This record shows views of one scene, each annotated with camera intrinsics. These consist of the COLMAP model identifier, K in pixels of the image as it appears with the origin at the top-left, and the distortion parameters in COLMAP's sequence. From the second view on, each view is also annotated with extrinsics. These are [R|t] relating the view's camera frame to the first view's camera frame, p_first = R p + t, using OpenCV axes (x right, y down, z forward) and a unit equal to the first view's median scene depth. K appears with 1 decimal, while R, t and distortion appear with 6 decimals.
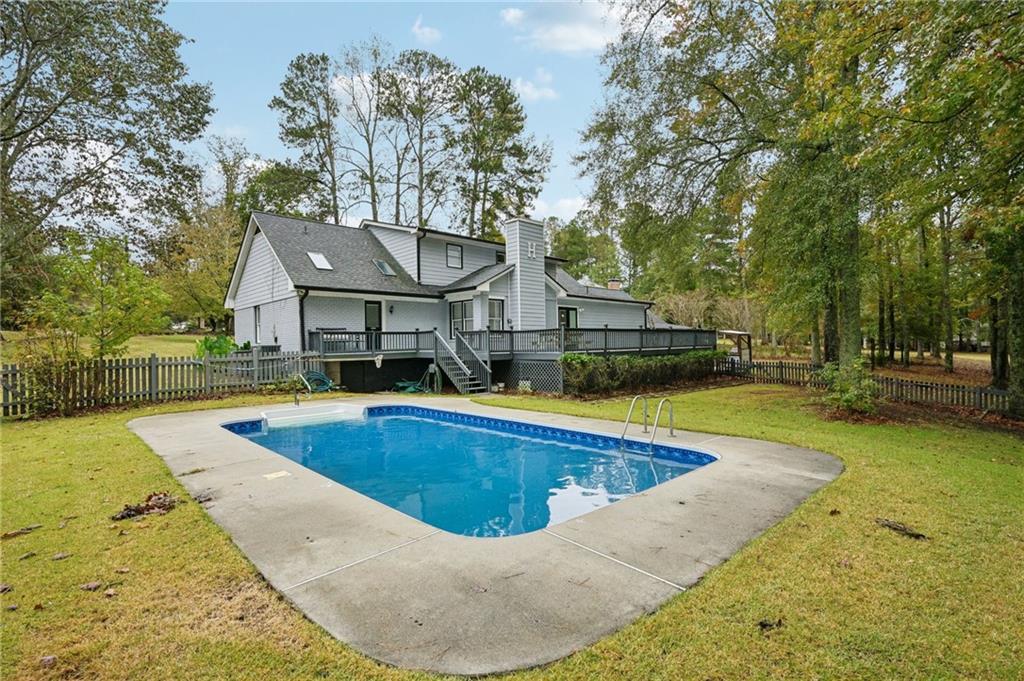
lens RADIAL K [[465.0, 0, 512.7], [0, 465.0, 342.7], [0, 0, 1]] dist [0.003452, -0.000117]
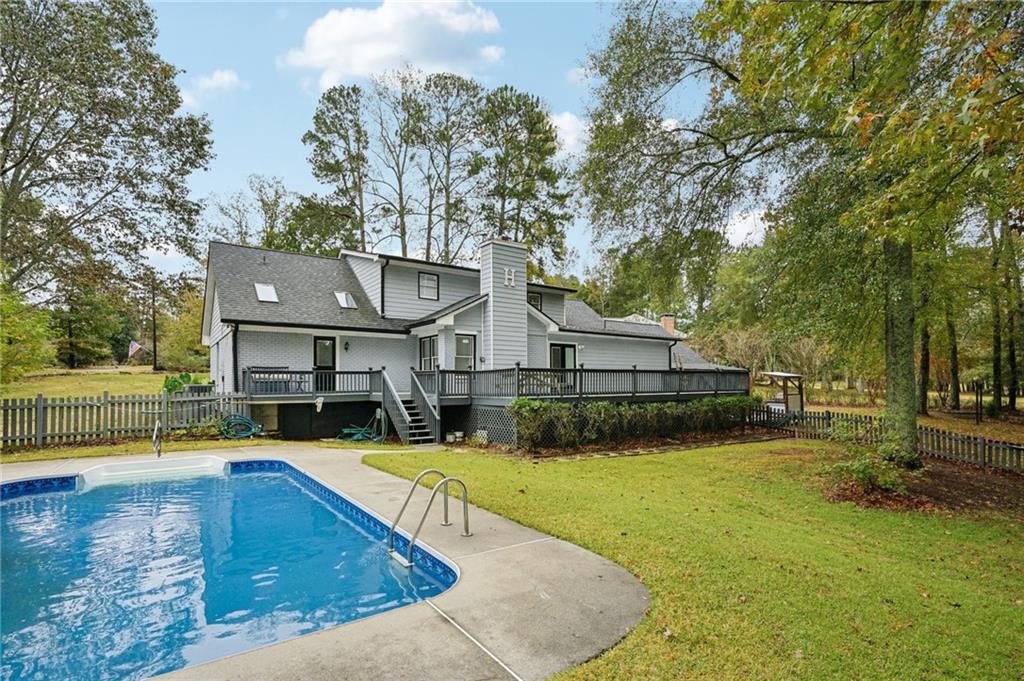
lens RADIAL K [[489.0, 0, 505.7], [0, 489.0, 377.8], [0, 0, 1]] dist [0.005112, 0.000977]
pose [[0.991530, 0.008379, -0.129607, 0.133727], [-0.009696, 0.999908, -0.009530, -0.003780], [0.129515, 0.010706, 0.991520, 0.089829]]
